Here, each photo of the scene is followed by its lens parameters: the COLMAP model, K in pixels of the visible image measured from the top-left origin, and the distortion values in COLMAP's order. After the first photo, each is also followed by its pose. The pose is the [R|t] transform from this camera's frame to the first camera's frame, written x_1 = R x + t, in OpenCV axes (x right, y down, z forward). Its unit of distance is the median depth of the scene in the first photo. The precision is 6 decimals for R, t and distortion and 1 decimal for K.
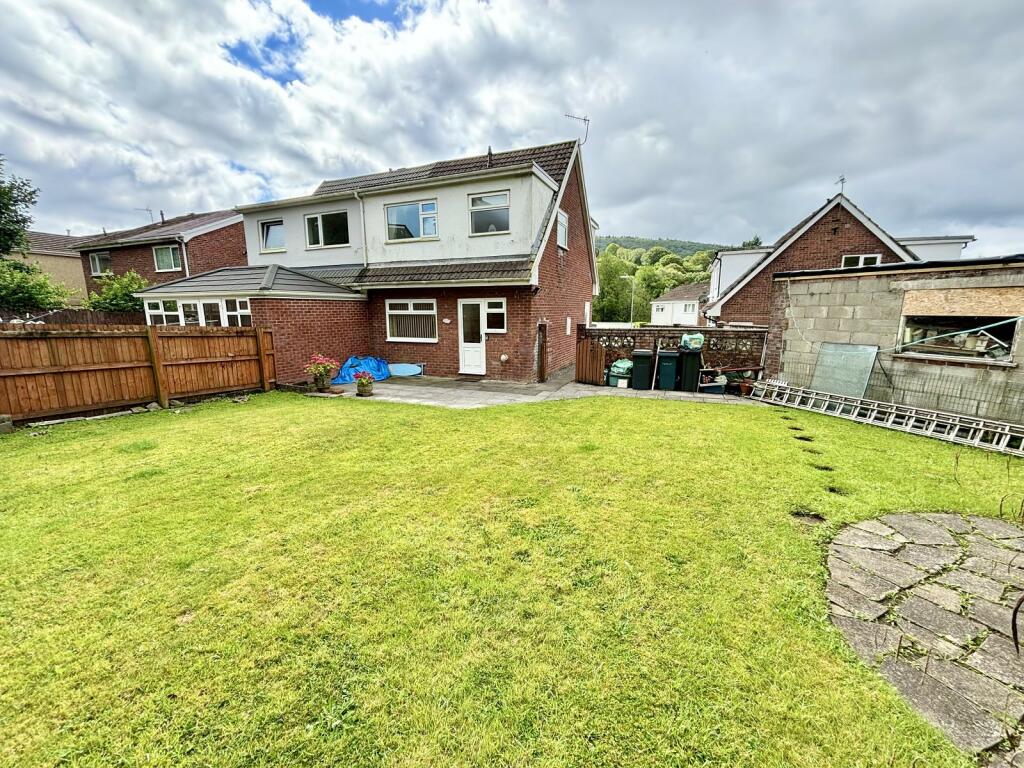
lens RADIAL K [[409.2, 0, 512.0], [0, 409.2, 384.0], [0, 0, 1]] dist [0.000477, -0.010966]
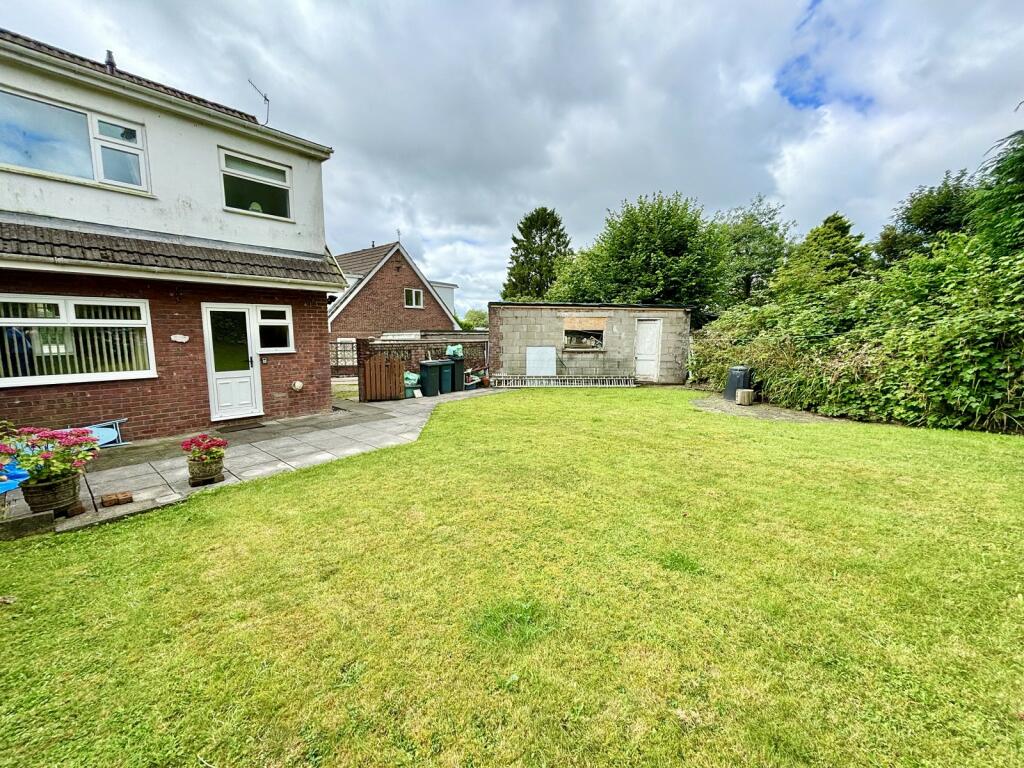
lens RADIAL K [[409.2, 0, 512.0], [0, 409.2, 384.0], [0, 0, 1]] dist [0.000477, -0.010966]
pose [[0.303728, -0.117971, 0.945427, -0.619199], [0.160496, 0.984459, 0.071281, -0.058401], [-0.939144, 0.130087, 0.317941, 0.402117]]
